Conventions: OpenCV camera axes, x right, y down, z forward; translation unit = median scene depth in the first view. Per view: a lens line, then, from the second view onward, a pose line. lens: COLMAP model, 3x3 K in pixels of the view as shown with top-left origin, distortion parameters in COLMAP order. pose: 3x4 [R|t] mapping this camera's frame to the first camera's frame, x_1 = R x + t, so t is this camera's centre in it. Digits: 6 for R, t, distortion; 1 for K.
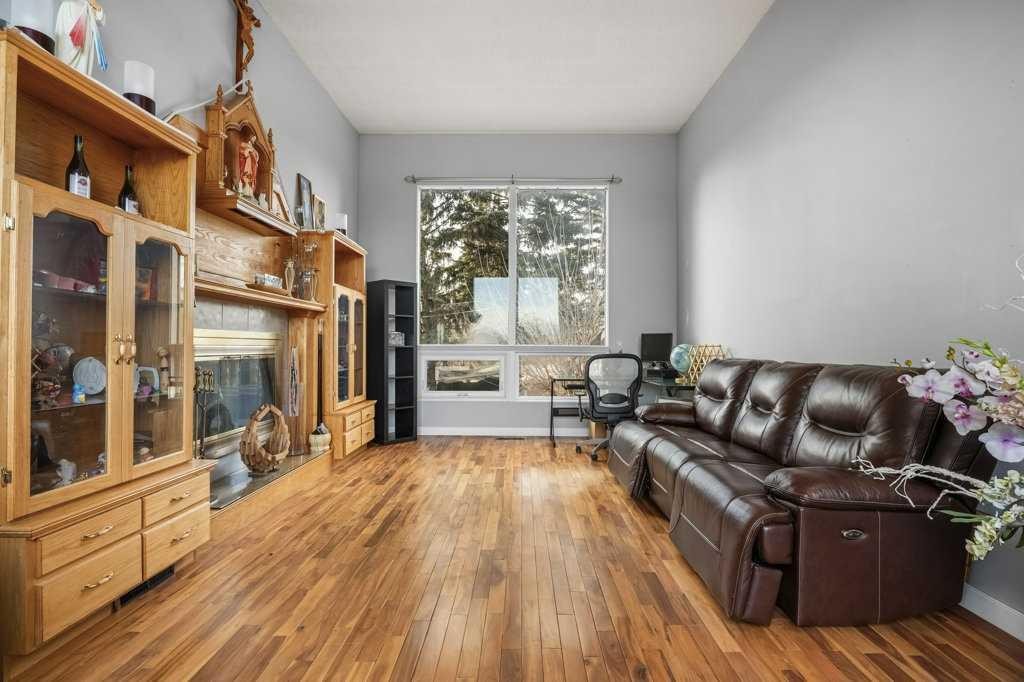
lens RADIAL K [[473.7, 0, 511.5], [0, 473.7, 342.2], [0, 0, 1]] dist [-0.016032, 0.001385]
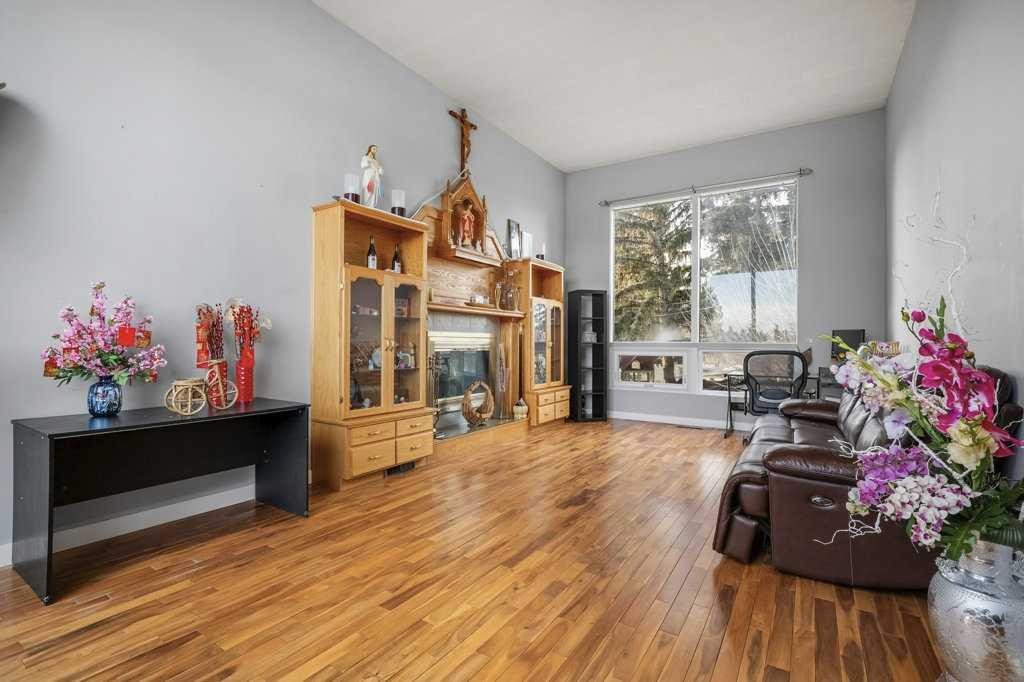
lens RADIAL K [[473.7, 0, 514.7], [0, 473.7, 341.3], [0, 0, 1]] dist [-0.016032, 0.001385]
pose [[0.846327, -0.000588, -0.532663, 0.397949], [0.001746, 0.999997, 0.001671, 0.002660], [0.532660, -0.002344, 0.846326, -0.230468]]
